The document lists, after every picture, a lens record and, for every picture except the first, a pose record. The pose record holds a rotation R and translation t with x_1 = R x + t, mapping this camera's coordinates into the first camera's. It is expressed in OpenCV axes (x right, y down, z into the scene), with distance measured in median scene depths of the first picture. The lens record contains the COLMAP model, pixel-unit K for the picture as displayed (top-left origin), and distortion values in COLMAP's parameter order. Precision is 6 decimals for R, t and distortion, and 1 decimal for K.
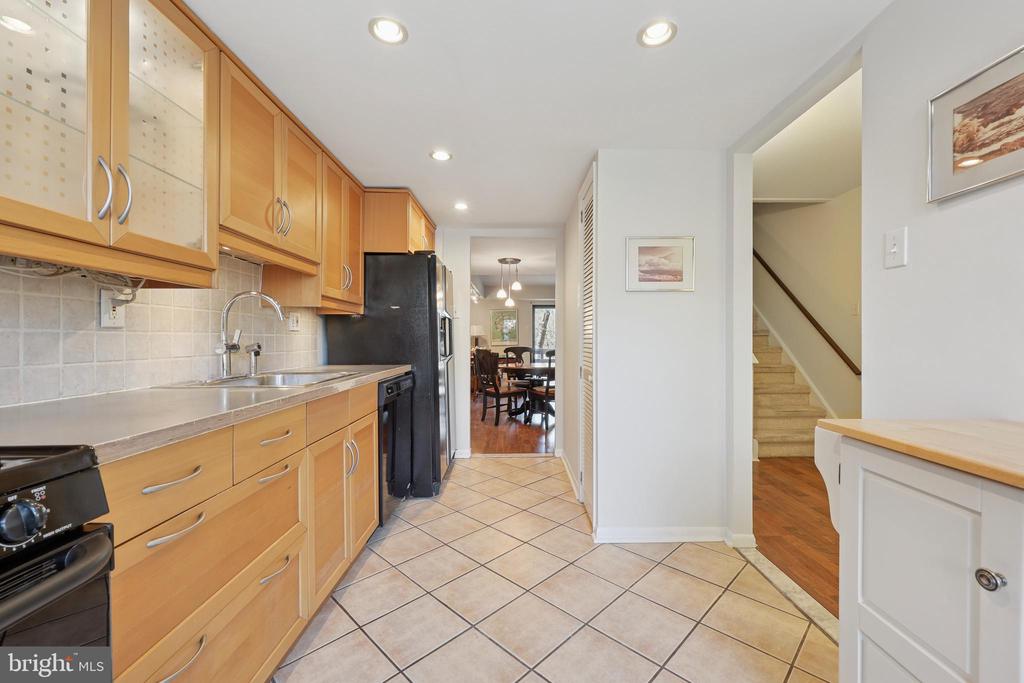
lens RADIAL K [[423.7, 0, 515.6], [0, 423.7, 340.0], [0, 0, 1]] dist [-0.000992, -0.000017]
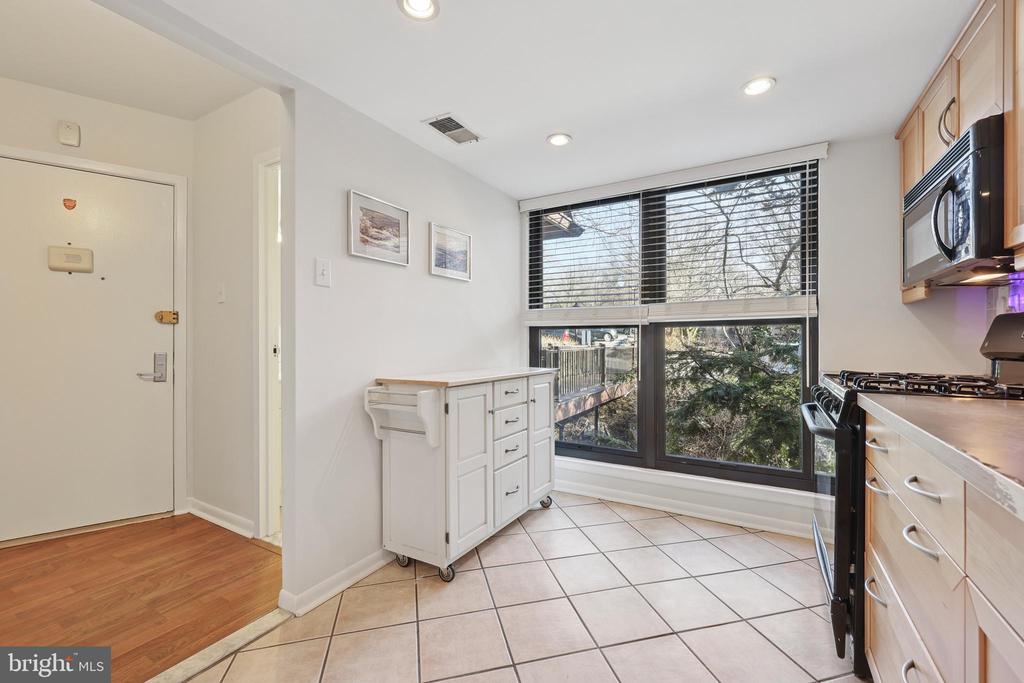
lens RADIAL K [[423.7, 0, 517.1], [0, 423.7, 339.9], [0, 0, 1]] dist [-0.000992, -0.000017]
pose [[-0.870140, 0.000203, 0.492804, -0.378300], [0.003360, 0.999979, 0.005521, -0.001613], [-0.492792, 0.006460, -0.870123, 2.130551]]
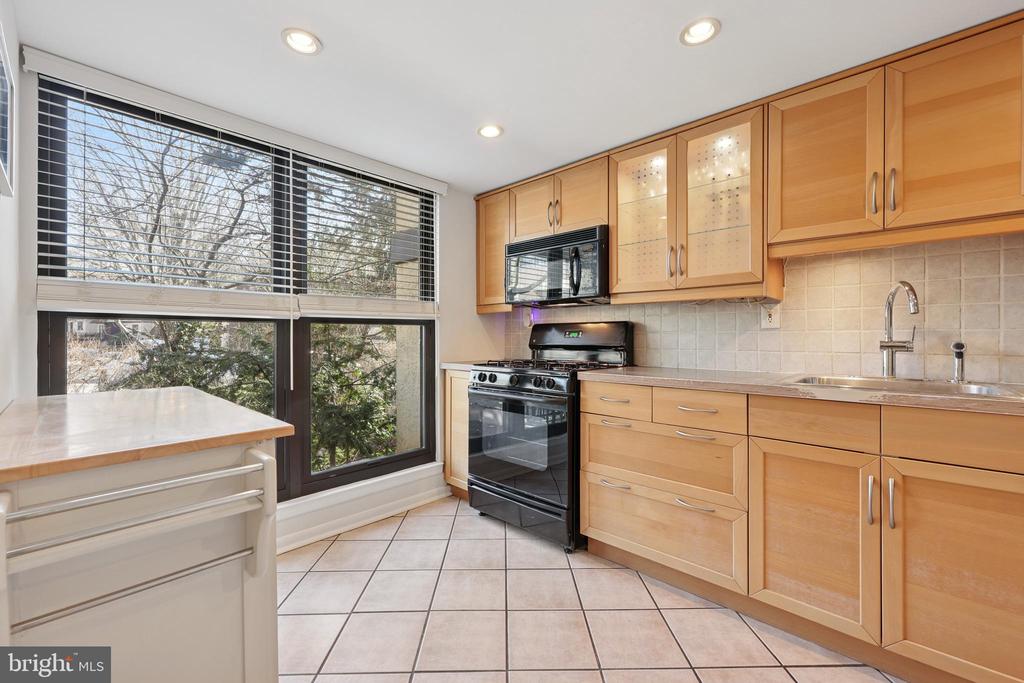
lens RADIAL K [[423.7, 0, 516.6], [0, 423.7, 338.2], [0, 0, 1]] dist [-0.000992, -0.000017]
pose [[-0.672829, 0.003078, -0.739792, 0.936888], [-0.003634, 0.999966, 0.007465, -0.004102], [0.739789, 0.007711, -0.672794, 1.700759]]
